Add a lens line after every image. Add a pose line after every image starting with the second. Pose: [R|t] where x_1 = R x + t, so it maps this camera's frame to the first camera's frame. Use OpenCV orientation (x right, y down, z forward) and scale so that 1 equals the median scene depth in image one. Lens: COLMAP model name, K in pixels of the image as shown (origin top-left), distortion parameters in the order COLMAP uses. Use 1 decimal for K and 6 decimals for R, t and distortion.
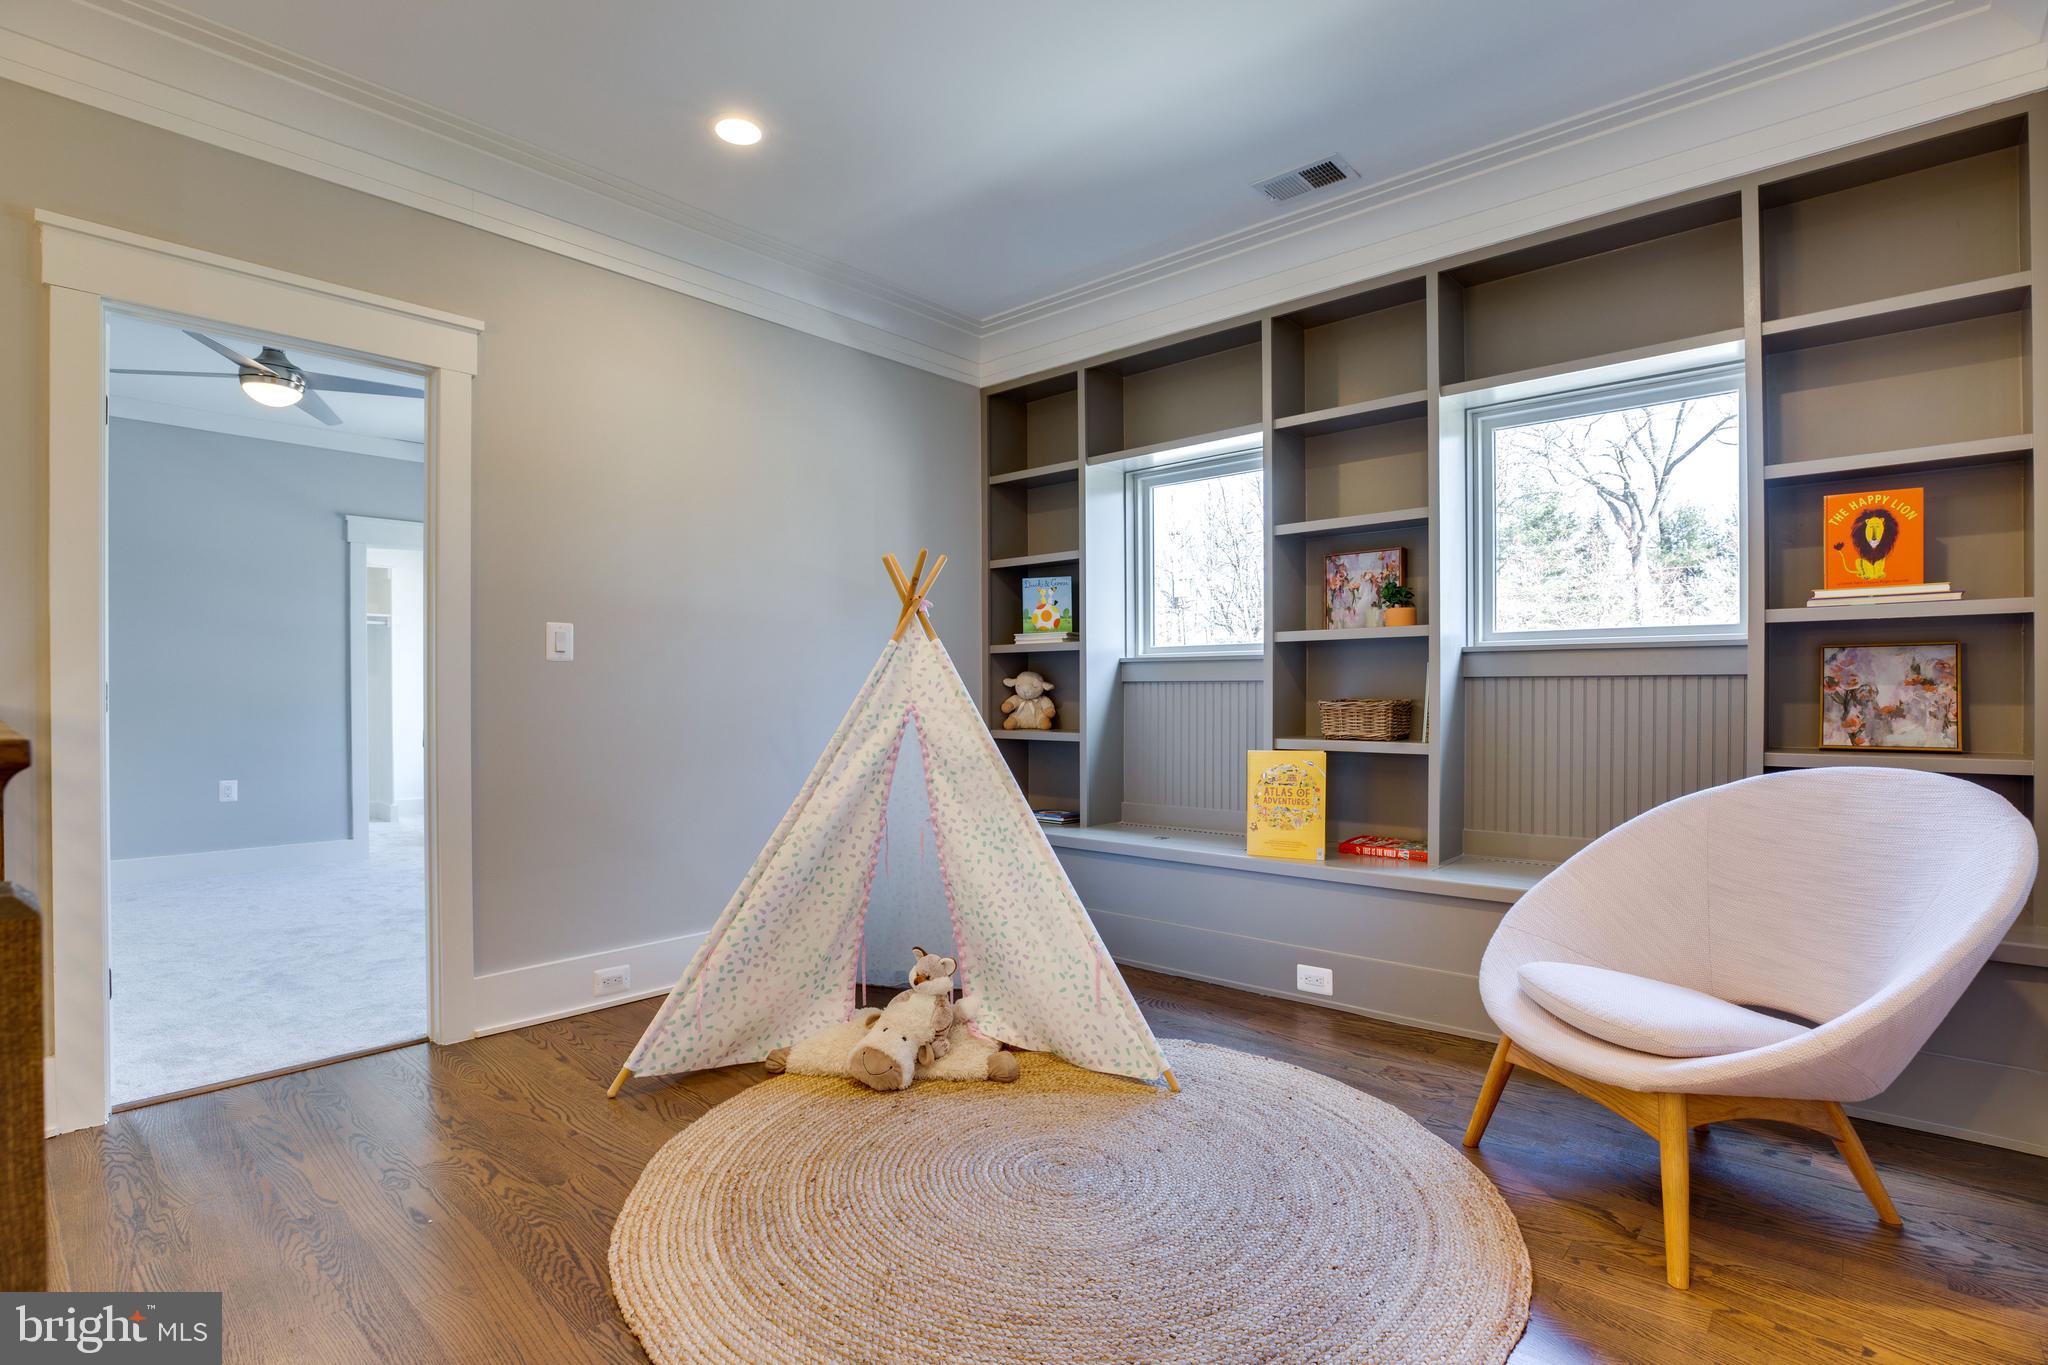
lens RADIAL K [[946.8, 0, 1017.4], [0, 946.8, 675.3], [0, 0, 1]] dist [-0.045210, 0.014968]
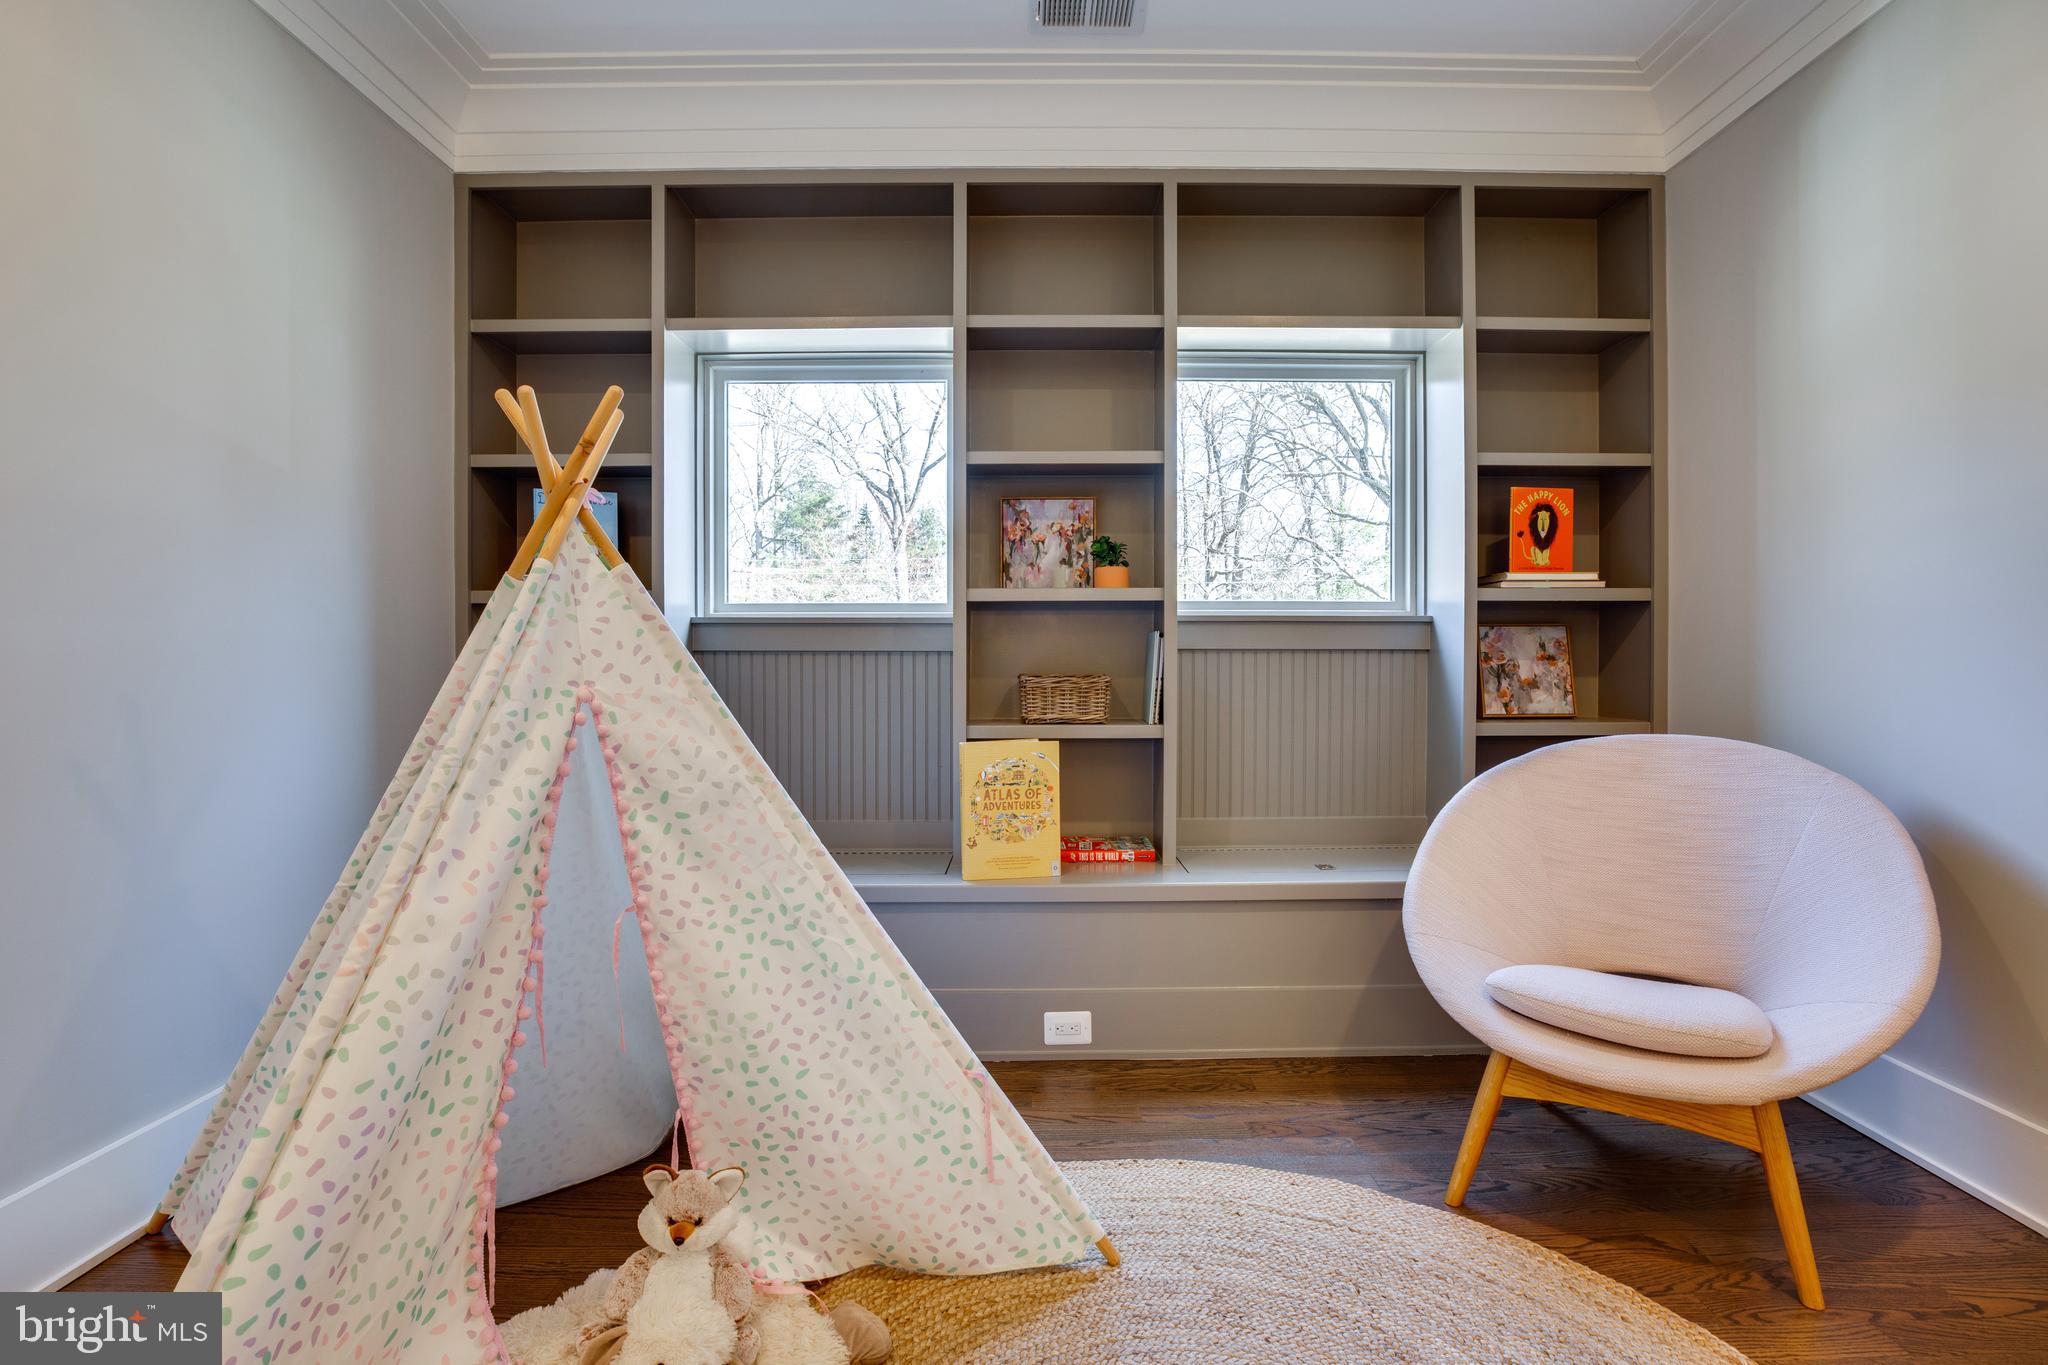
lens RADIAL K [[979.7, 0, 1021.6], [0, 979.7, 669.1], [0, 0, 1]] dist [-0.044517, 0.011556]
pose [[0.752506, -0.001072, 0.658584, -0.293481], [-0.012057, 0.999809, 0.015404, 0.010082], [-0.658475, -0.019532, 0.752349, 0.474077]]
